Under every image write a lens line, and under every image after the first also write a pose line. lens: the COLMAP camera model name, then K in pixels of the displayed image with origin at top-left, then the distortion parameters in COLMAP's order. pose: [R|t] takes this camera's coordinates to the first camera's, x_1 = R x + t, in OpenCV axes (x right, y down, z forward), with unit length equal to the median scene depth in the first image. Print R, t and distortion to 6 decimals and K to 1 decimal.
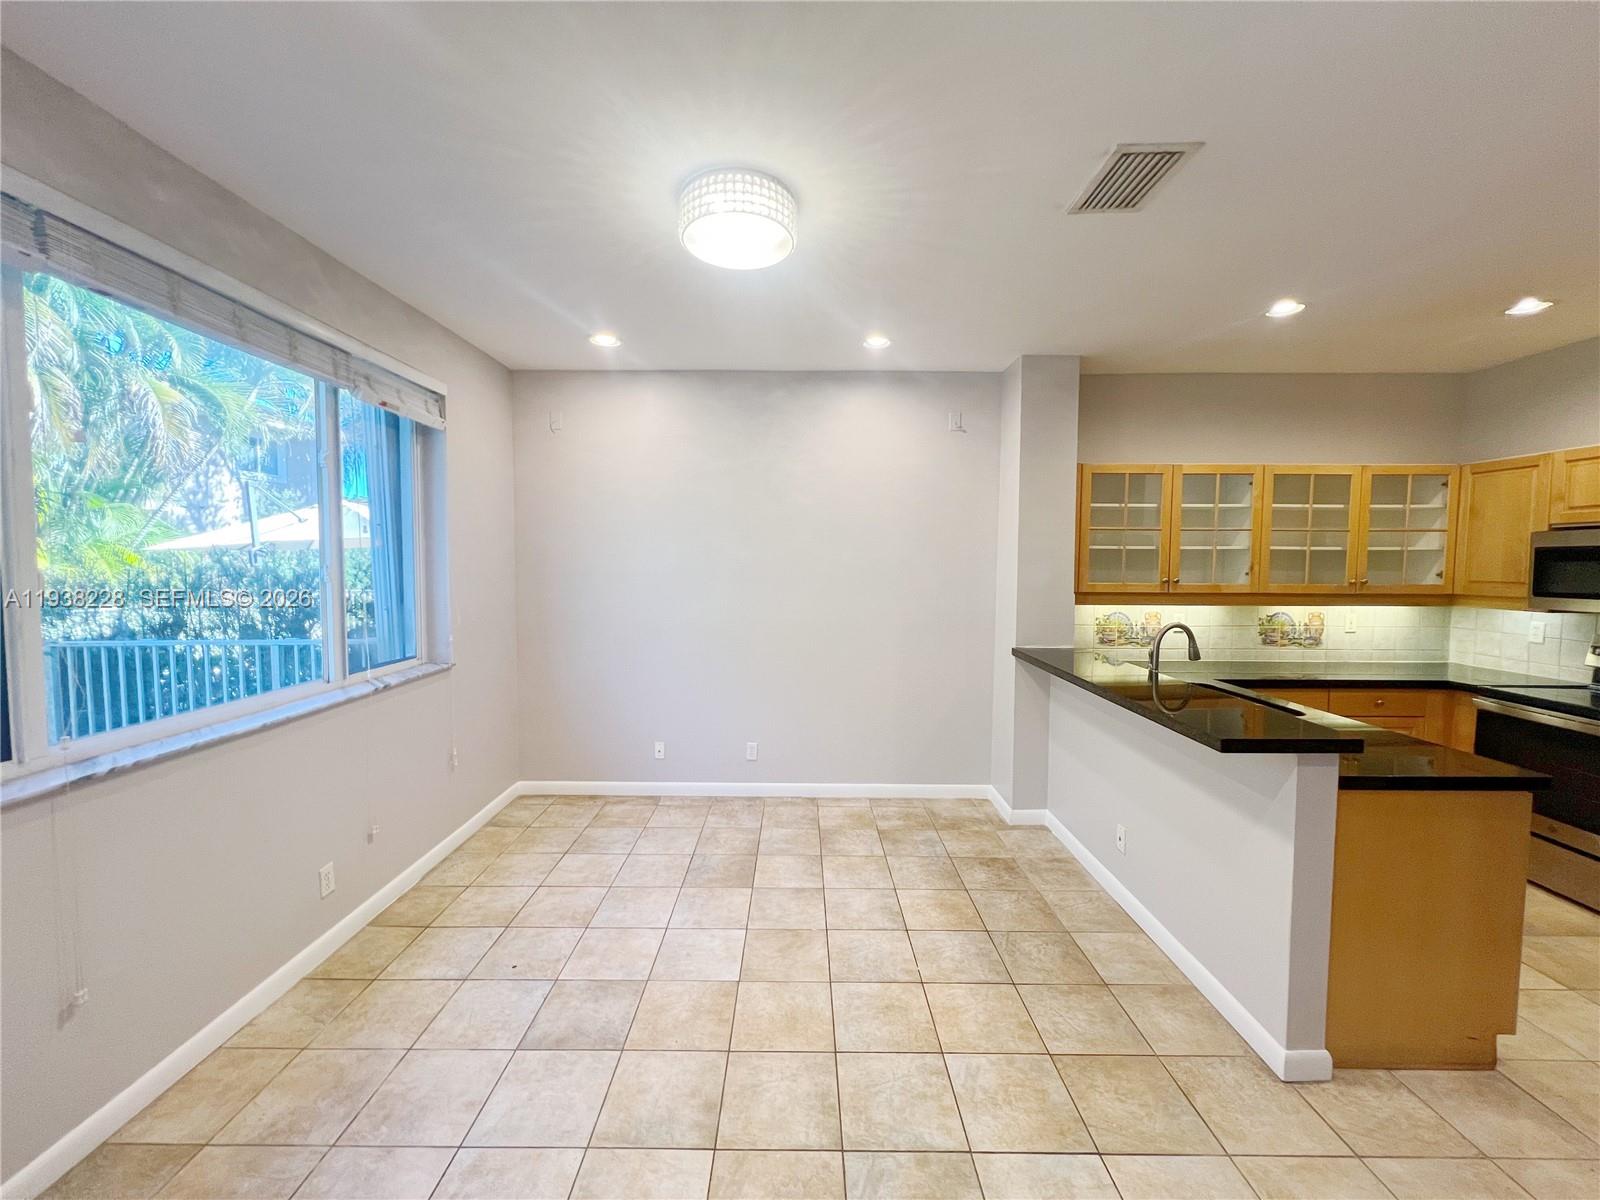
lens RADIAL K [[639.7, 0, 789.3], [0, 639.7, 598.2], [0, 0, 1]] dist [0.002912, 0.000913]
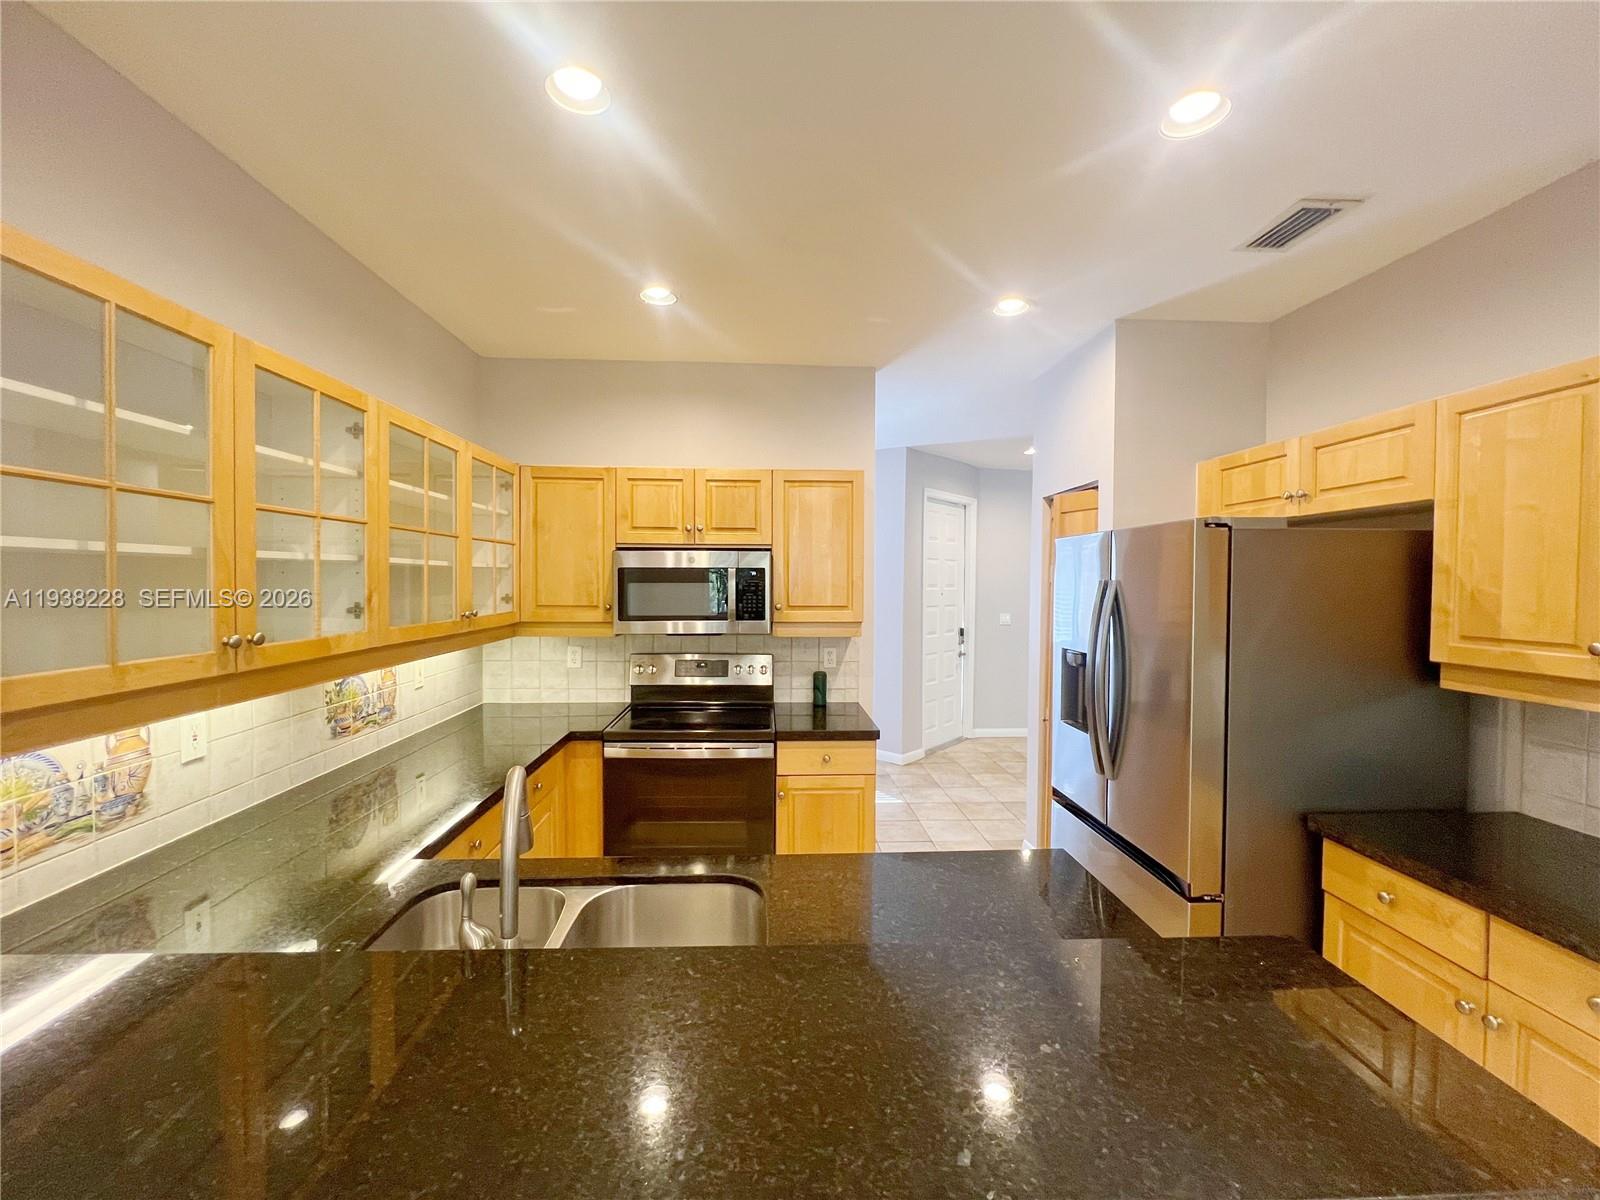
lens RADIAL K [[639.7, 0, 793.6], [0, 639.7, 594.4], [0, 0, 1]] dist [0.002912, 0.000913]
pose [[-0.070070, -0.030336, 0.997081, 0.193932], [0.050313, 0.998158, 0.033904, -0.050755], [-0.996272, 0.052542, -0.068415, 0.695591]]
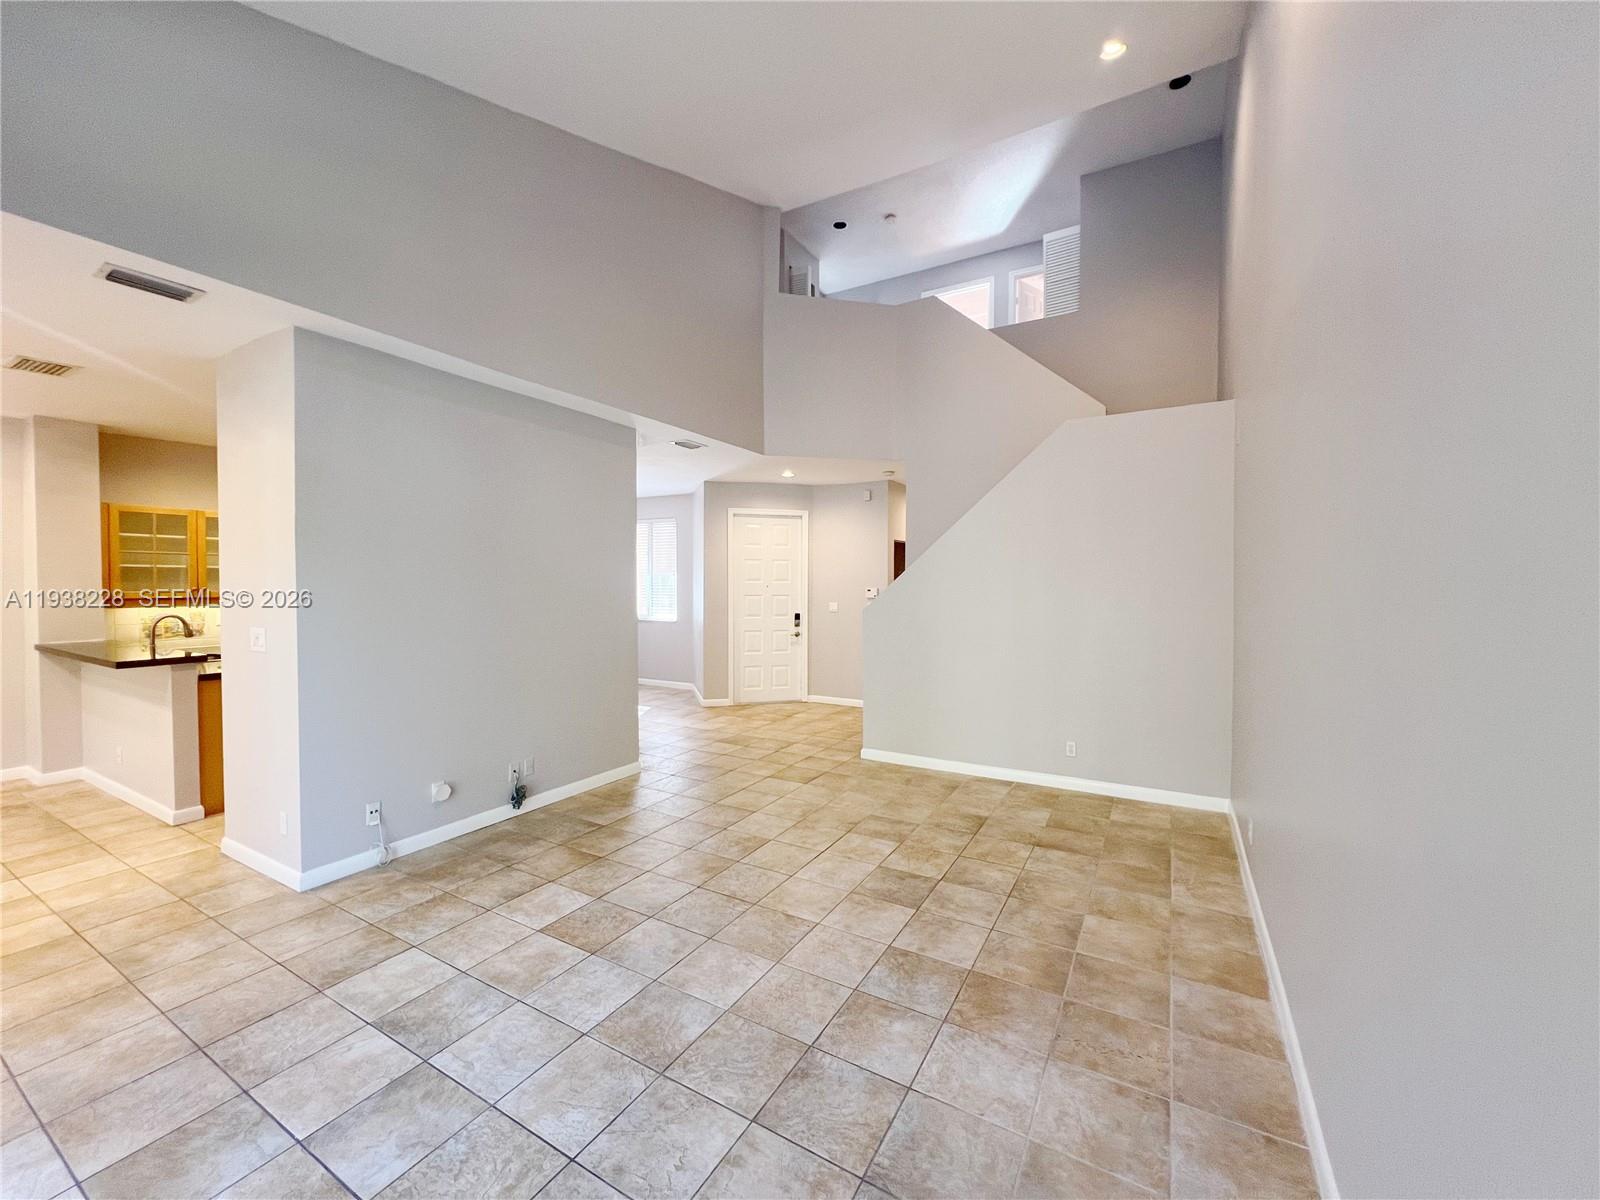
lens RADIAL K [[639.7, 0, 797.0], [0, 639.7, 598.4], [0, 0, 1]] dist [0.002912, 0.000913]
pose [[0.497671, -0.027074, 0.866943, -0.000915], [0.053995, 0.998541, 0.000188, 0.067822], [-0.865684, 0.046718, 0.498407, -0.932667]]
